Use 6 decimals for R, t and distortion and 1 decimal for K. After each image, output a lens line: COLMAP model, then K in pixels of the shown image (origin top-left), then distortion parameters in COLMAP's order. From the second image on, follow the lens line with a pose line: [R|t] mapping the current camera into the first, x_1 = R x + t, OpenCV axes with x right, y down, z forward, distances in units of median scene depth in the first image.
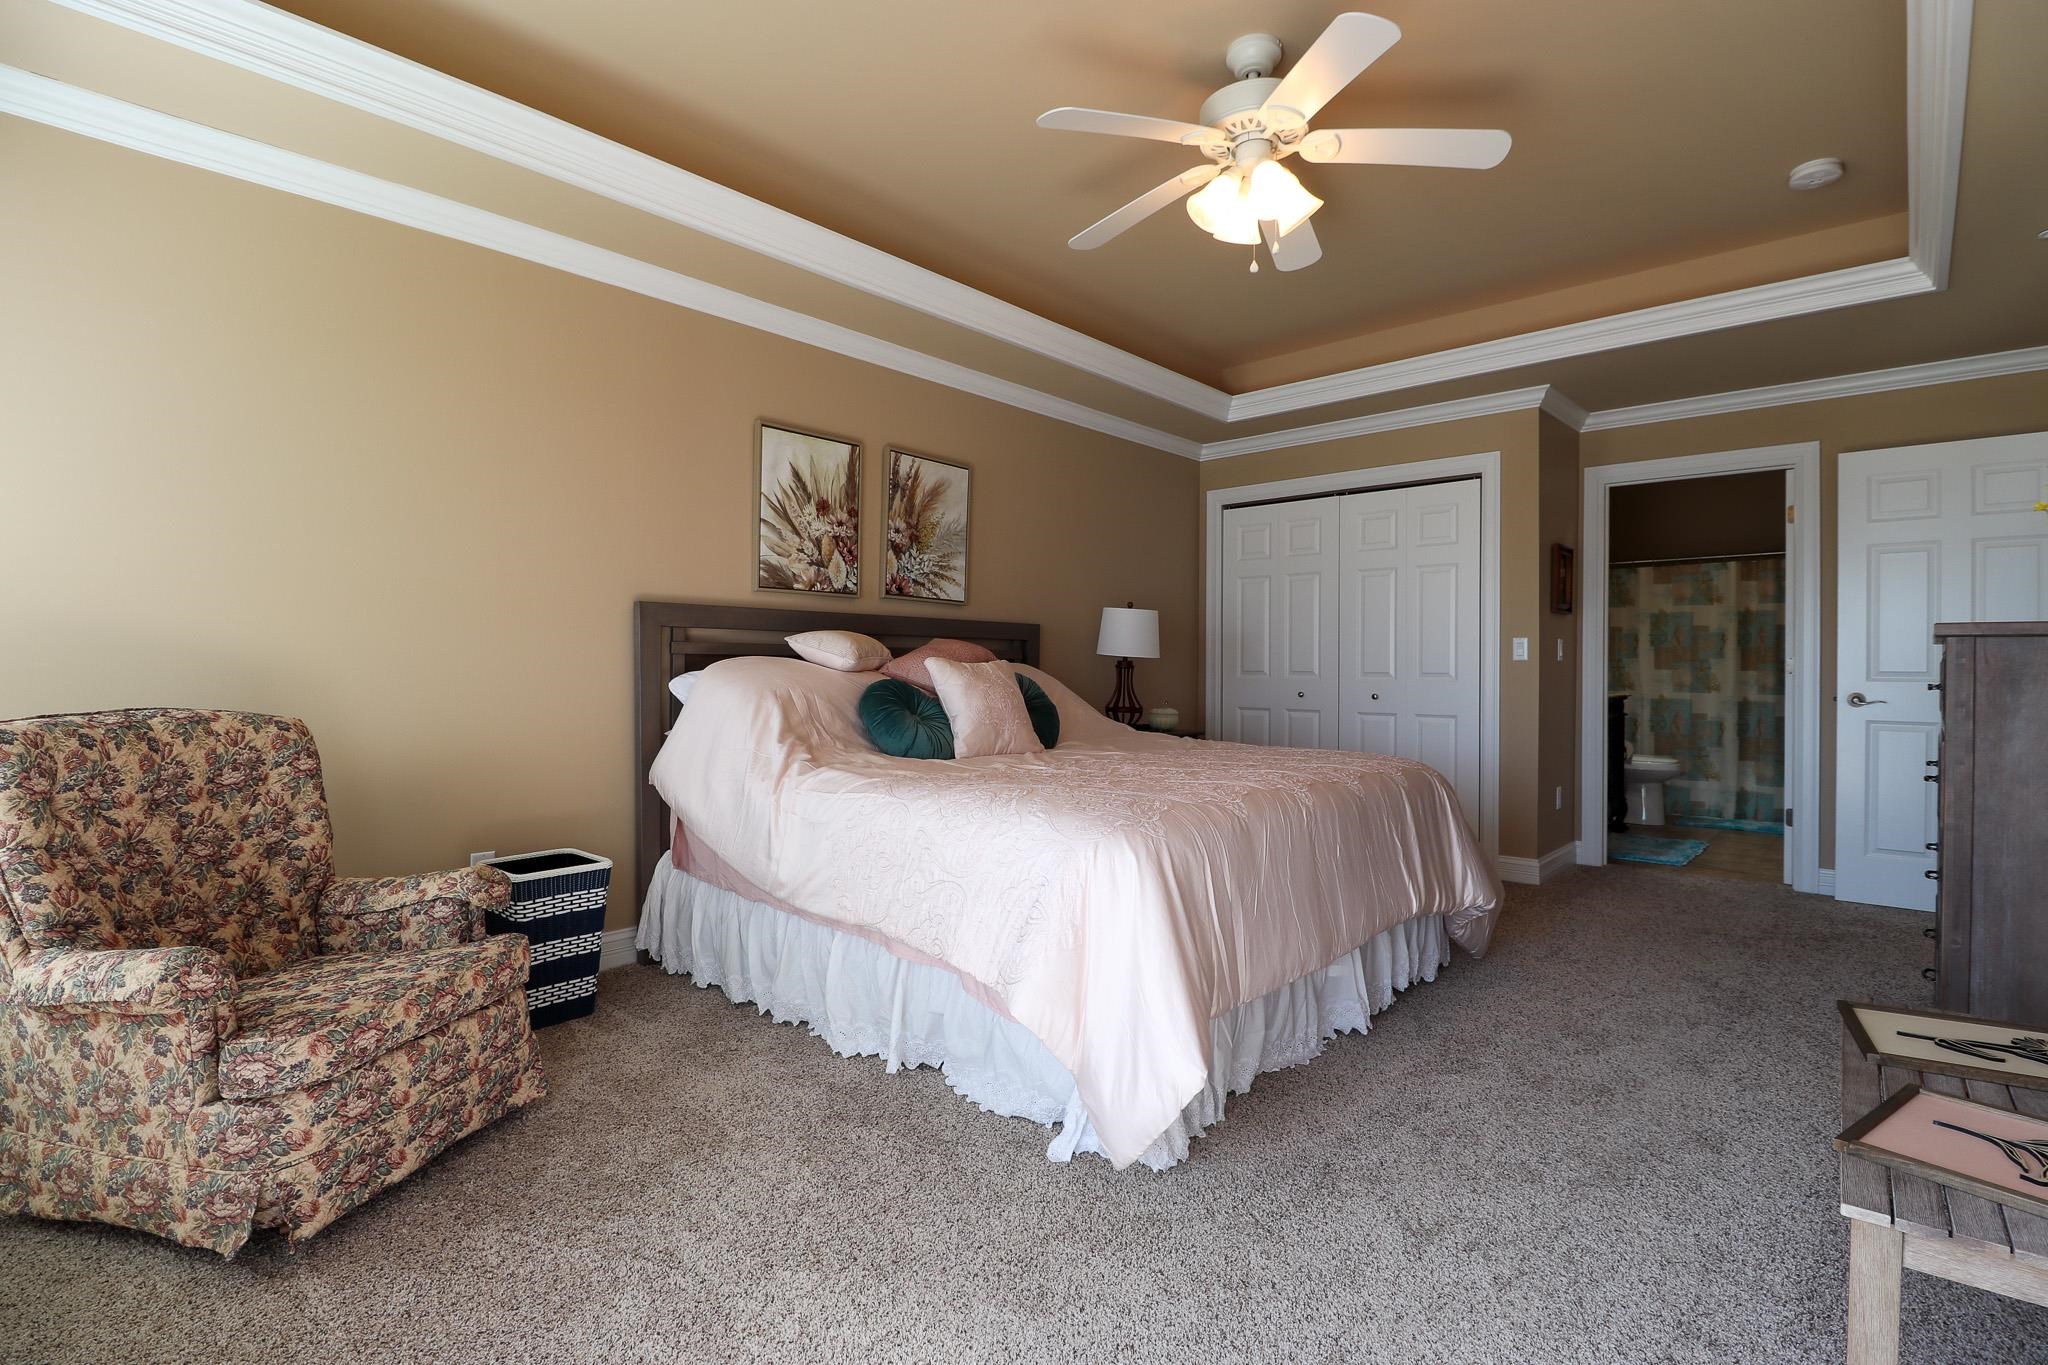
lens RADIAL K [[960.7, 0, 1011.7], [0, 960.7, 683.3], [0, 0, 1]] dist [-0.043210, 0.002625]
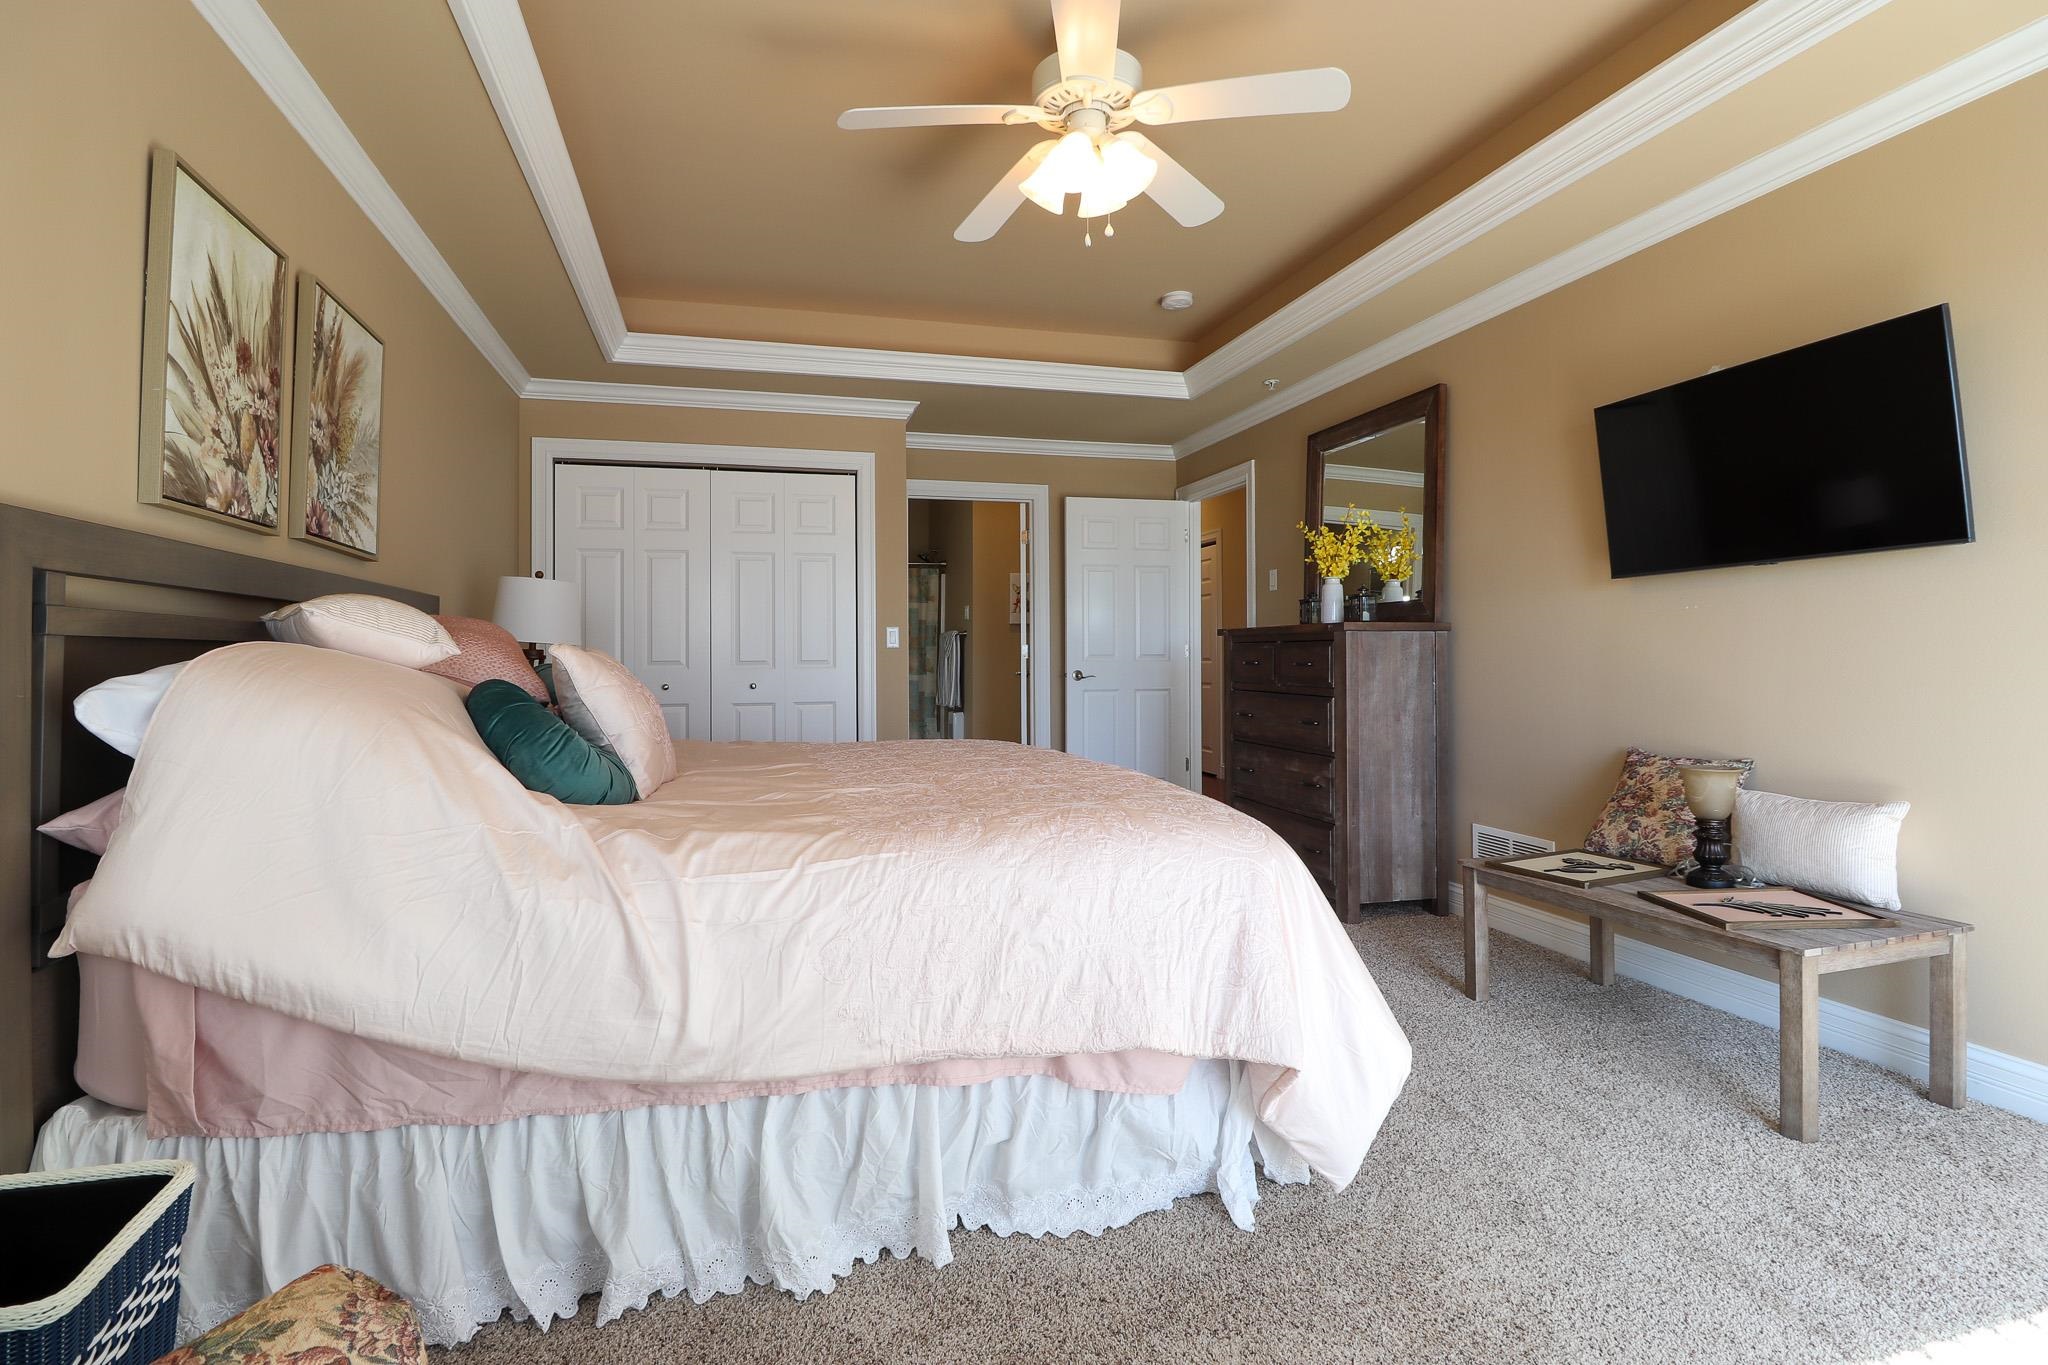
lens RADIAL K [[960.7, 0, 1012.8], [0, 960.7, 672.6], [0, 0, 1]] dist [-0.043210, 0.002625]
pose [[0.521913, -0.022482, 0.852702, -0.405936], [0.020421, 0.999695, 0.013859, -0.009911], [-0.852754, 0.010180, 0.522213, 0.371822]]
